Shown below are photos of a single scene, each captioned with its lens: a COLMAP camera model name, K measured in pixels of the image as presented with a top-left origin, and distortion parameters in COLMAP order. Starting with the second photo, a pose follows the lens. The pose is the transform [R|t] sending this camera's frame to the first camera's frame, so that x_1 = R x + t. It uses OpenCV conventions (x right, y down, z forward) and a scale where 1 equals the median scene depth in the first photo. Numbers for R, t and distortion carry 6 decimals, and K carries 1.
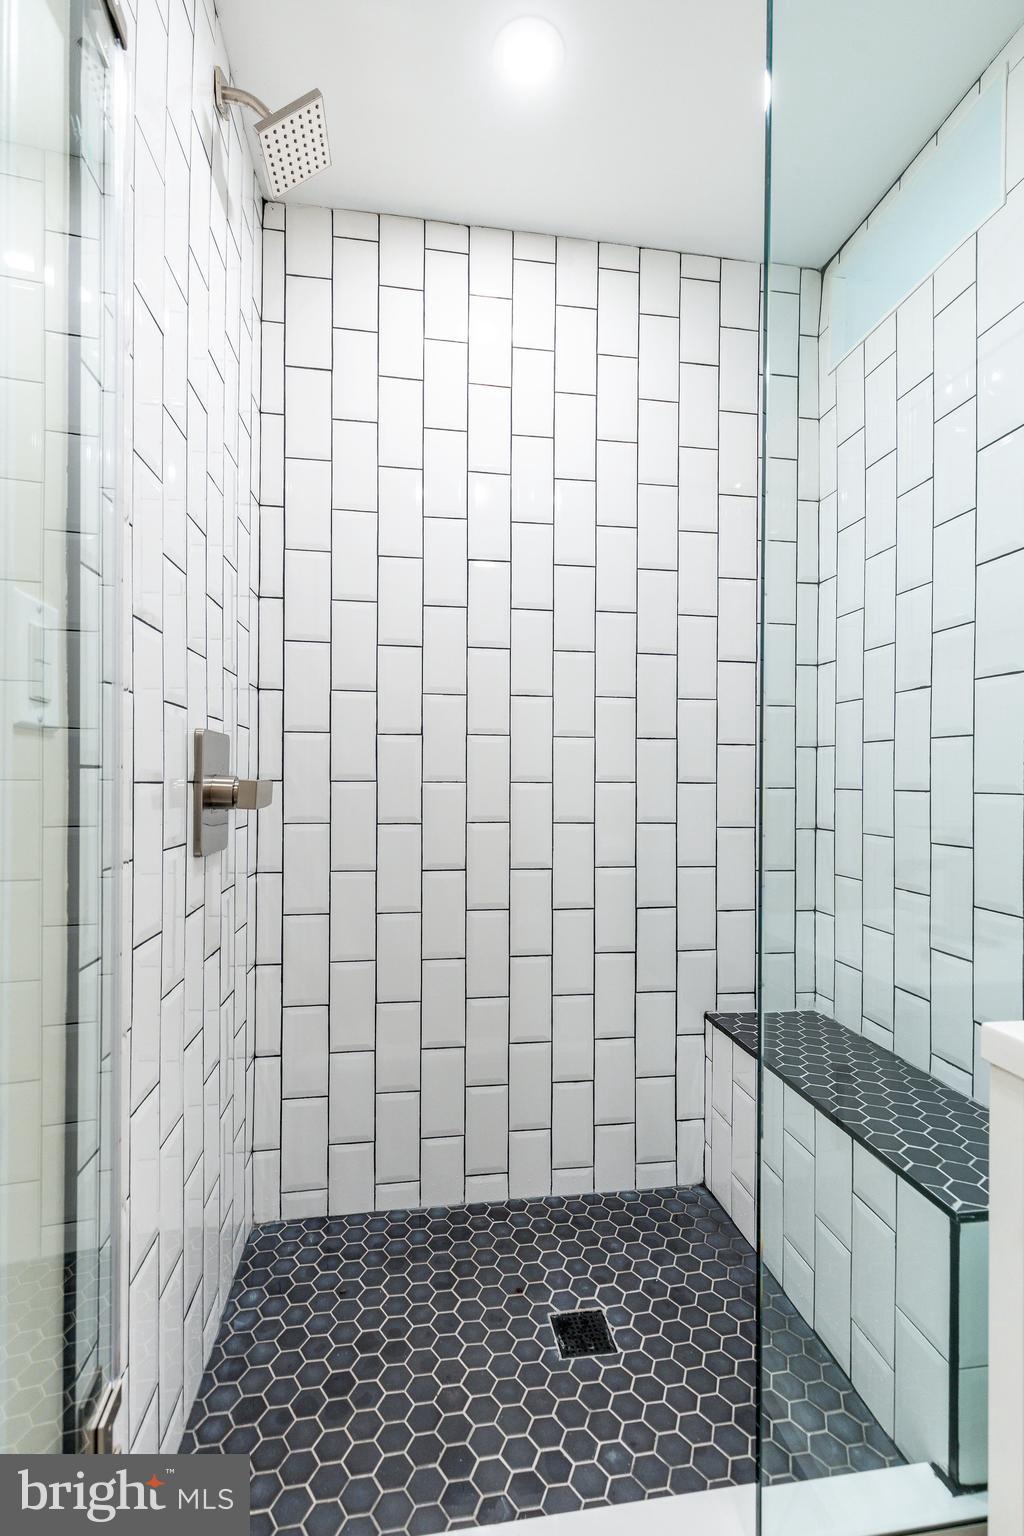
lens RADIAL K [[676.8, 0, 513.4], [0, 676.8, 774.2], [0, 0, 1]] dist [-0.000838, 0.000753]
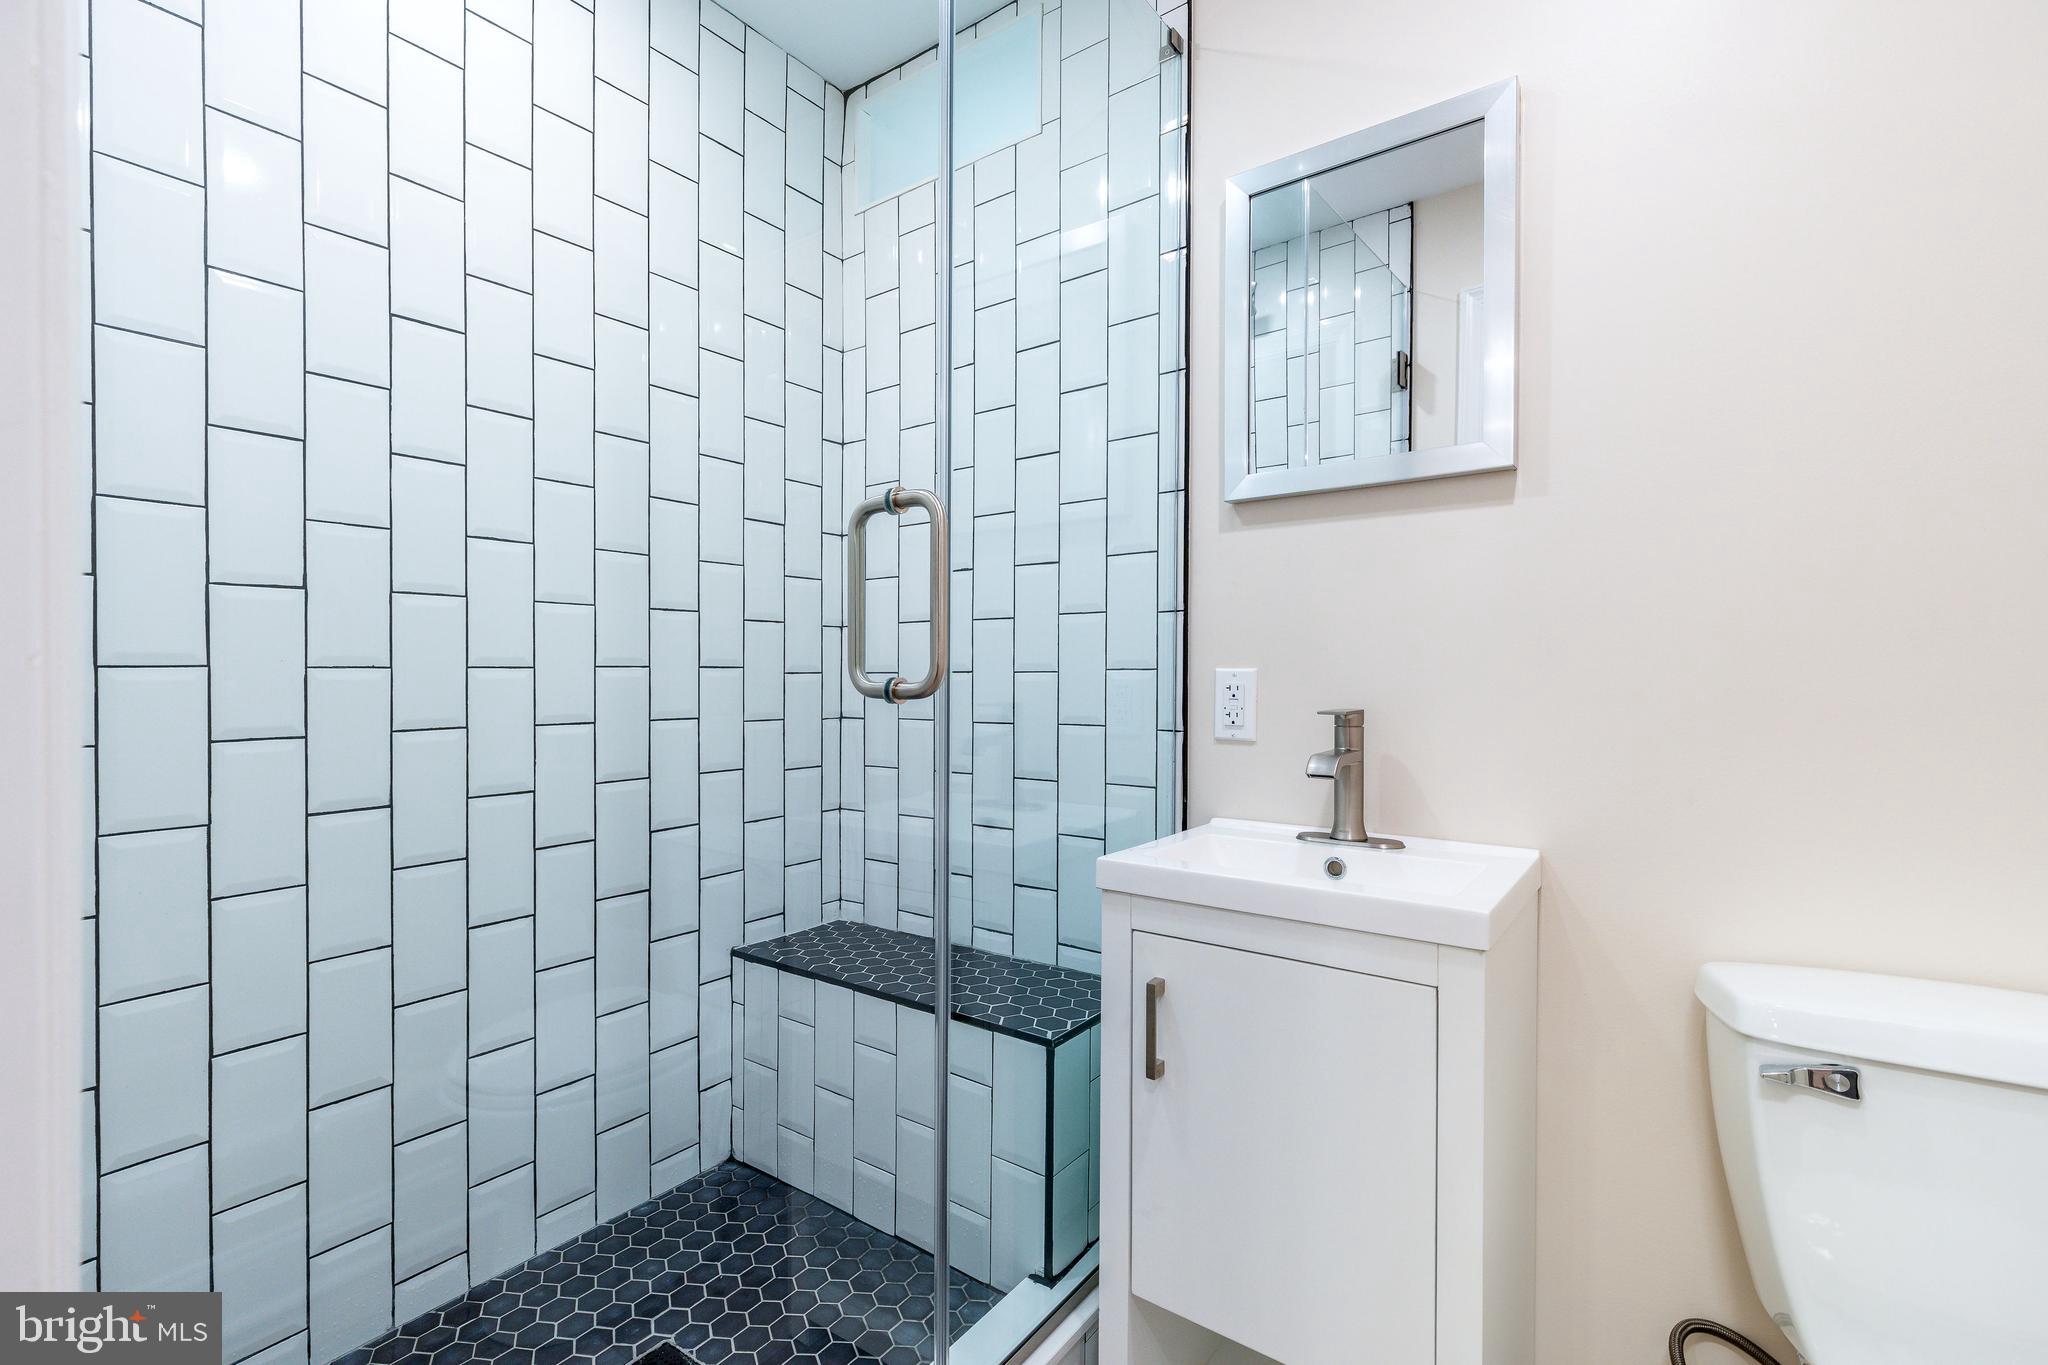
lens RADIAL K [[902.4, 0, 1013.8], [0, 902.4, 679.1], [0, 0, 1]] dist [-0.000838, 0.000753]
pose [[0.707270, -0.014485, 0.706795, -0.249803], [0.004797, 0.999865, 0.015690, 0.012535], [-0.706927, -0.007707, 0.707245, -0.008408]]
